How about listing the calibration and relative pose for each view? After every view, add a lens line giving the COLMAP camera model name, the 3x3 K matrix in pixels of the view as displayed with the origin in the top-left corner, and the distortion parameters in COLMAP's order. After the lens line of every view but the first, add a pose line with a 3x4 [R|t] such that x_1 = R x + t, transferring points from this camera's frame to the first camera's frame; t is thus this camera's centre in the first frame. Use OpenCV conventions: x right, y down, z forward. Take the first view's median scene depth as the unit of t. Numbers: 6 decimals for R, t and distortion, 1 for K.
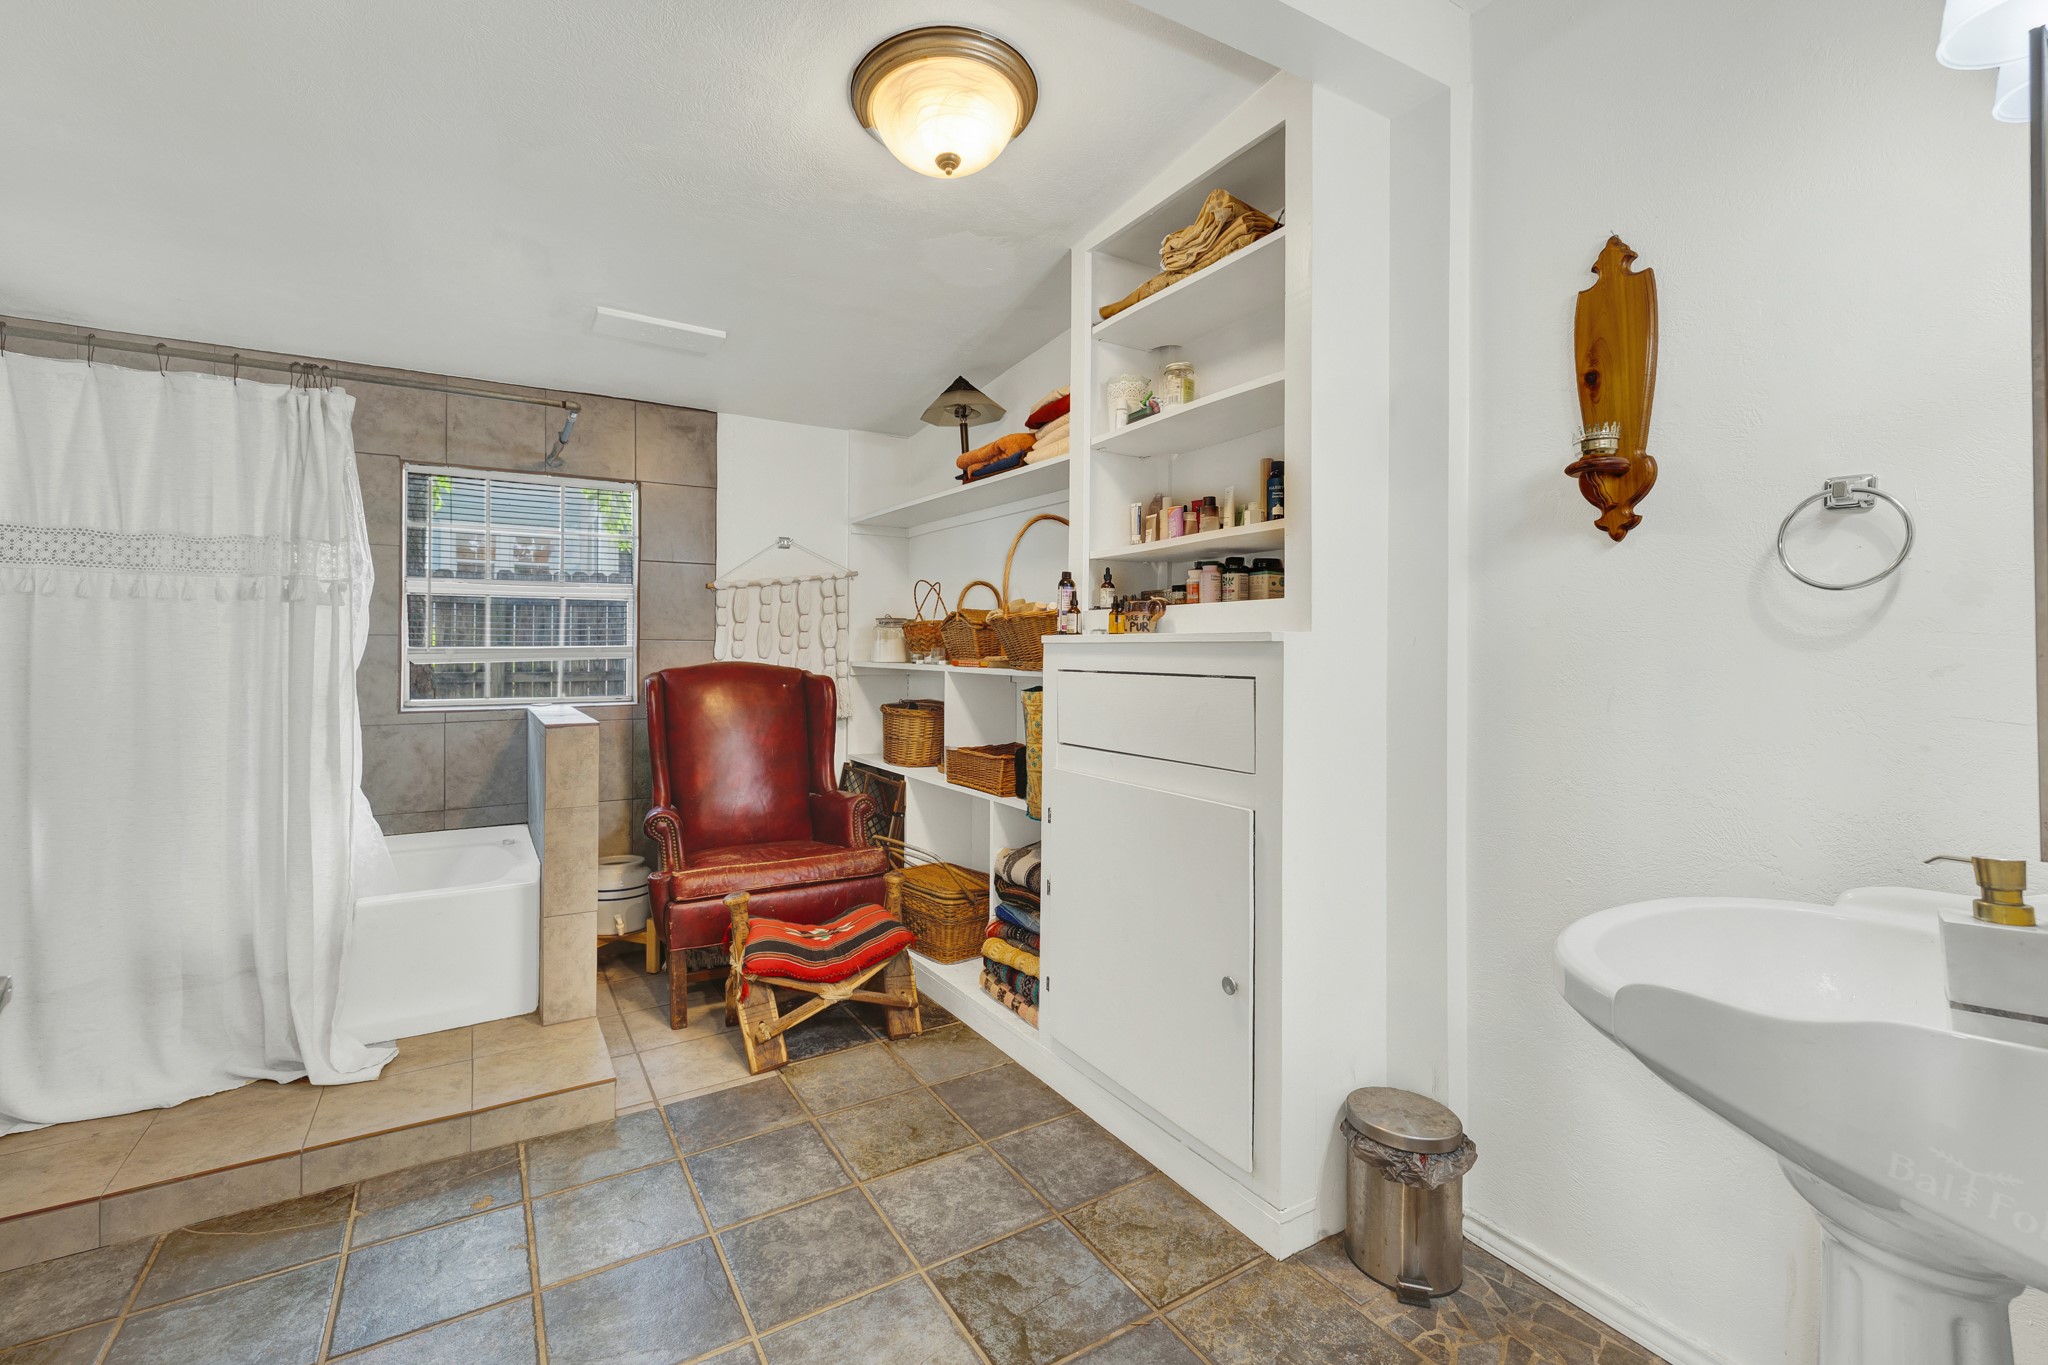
lens RADIAL K [[866.8, 0, 1025.6], [0, 866.8, 674.2], [0, 0, 1]] dist [0.000069, 0.000163]
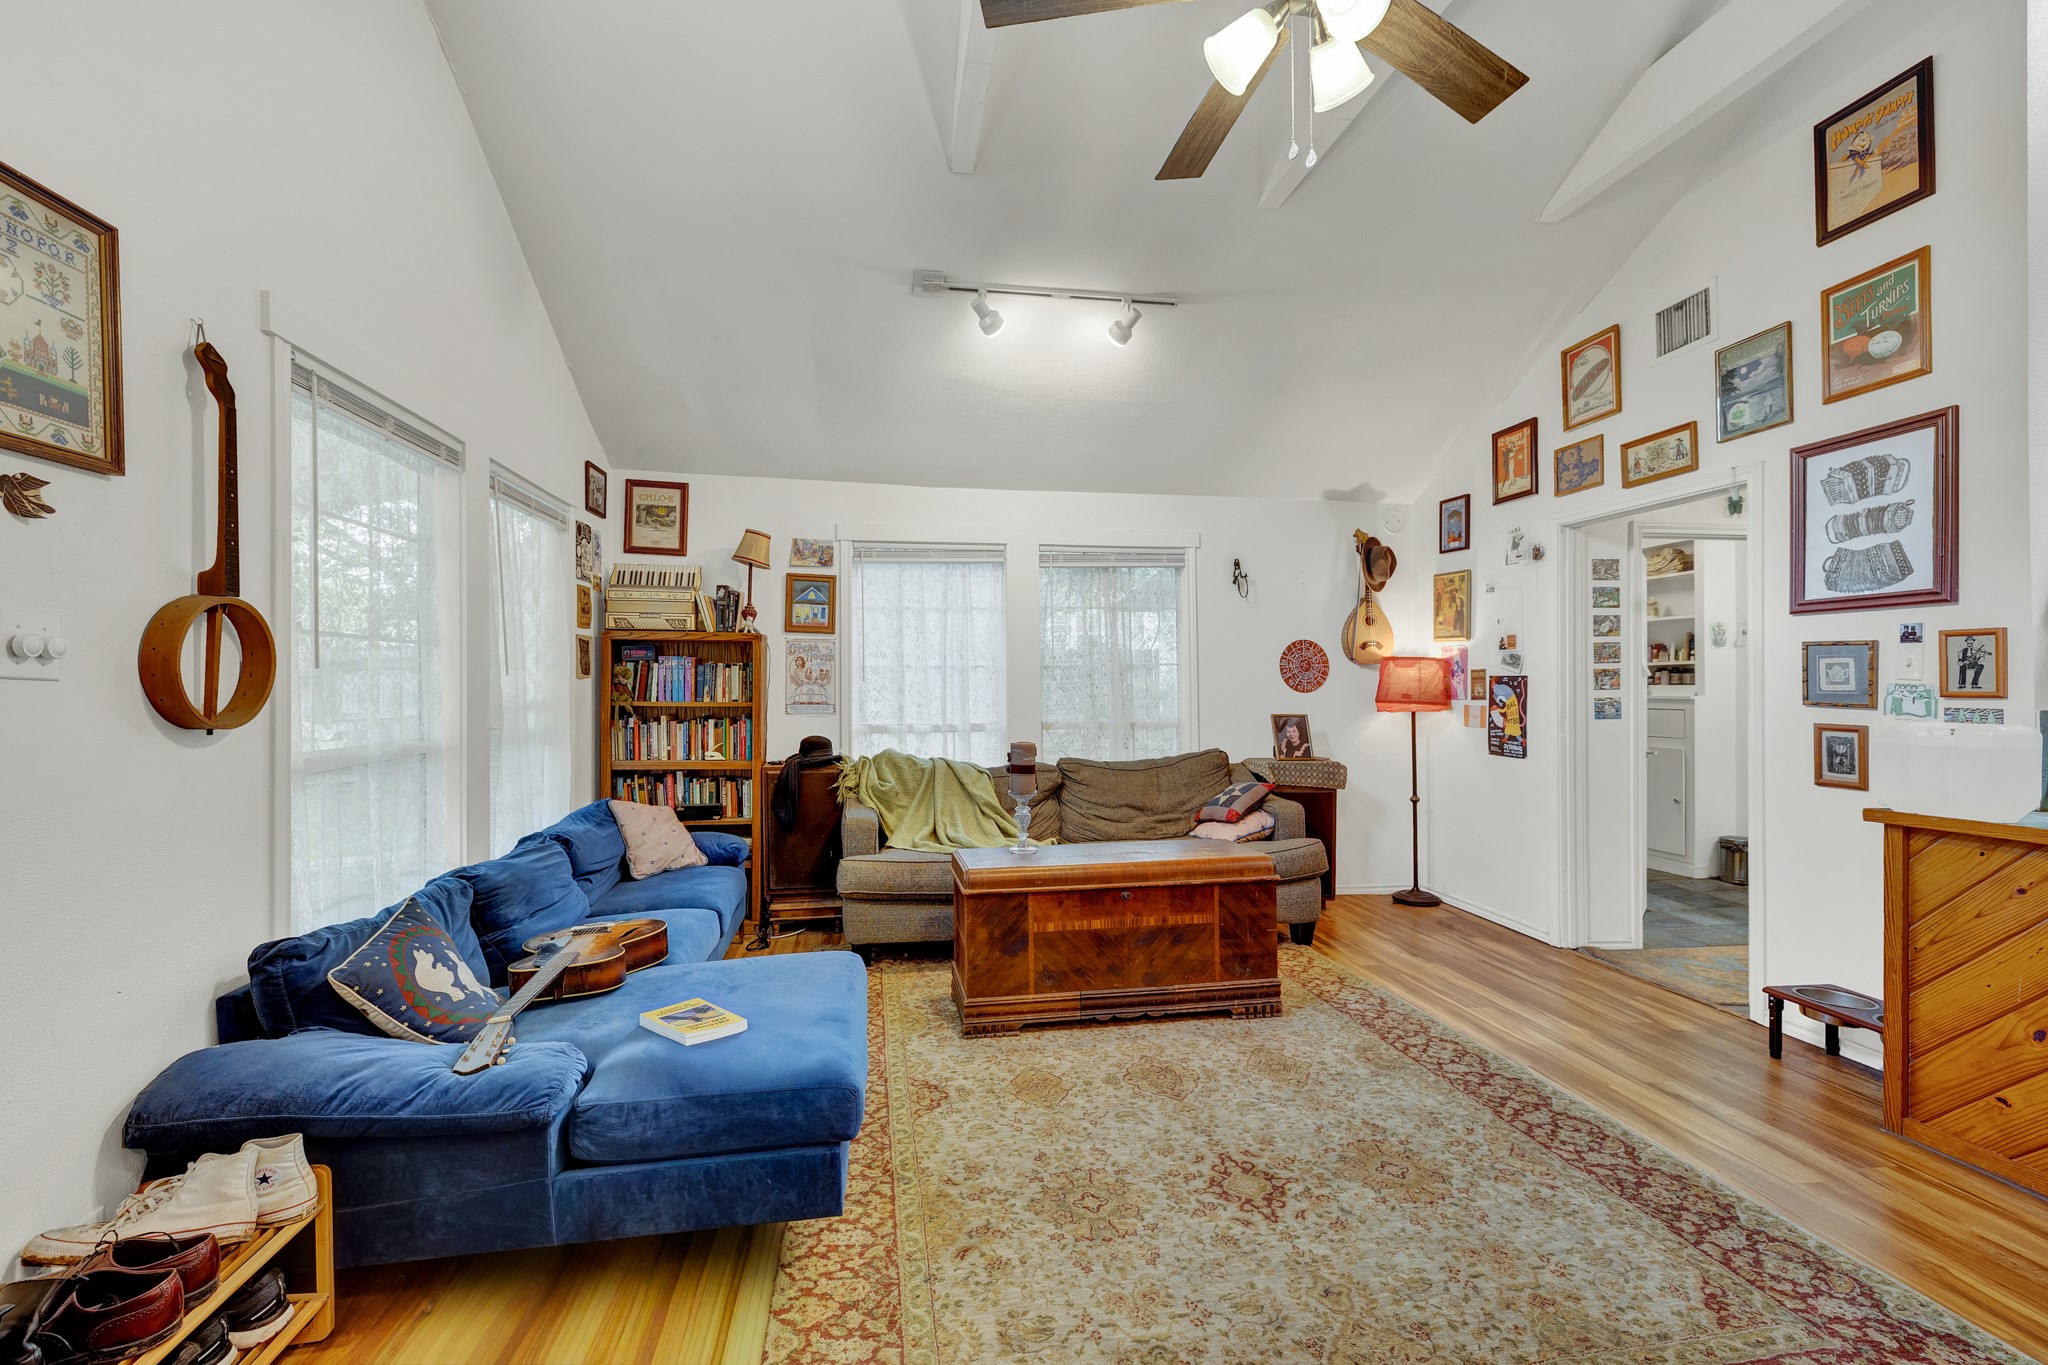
lens RADIAL K [[866.8, 0, 1018.3], [0, 866.8, 679.8], [0, 0, 1]] dist [0.000069, 0.000163]
pose [[0.928709, 0.002092, -0.370802, -0.792931], [-0.003967, 0.999983, -0.004294, -0.072657], [0.370787, 0.005459, 0.928702, -2.757221]]
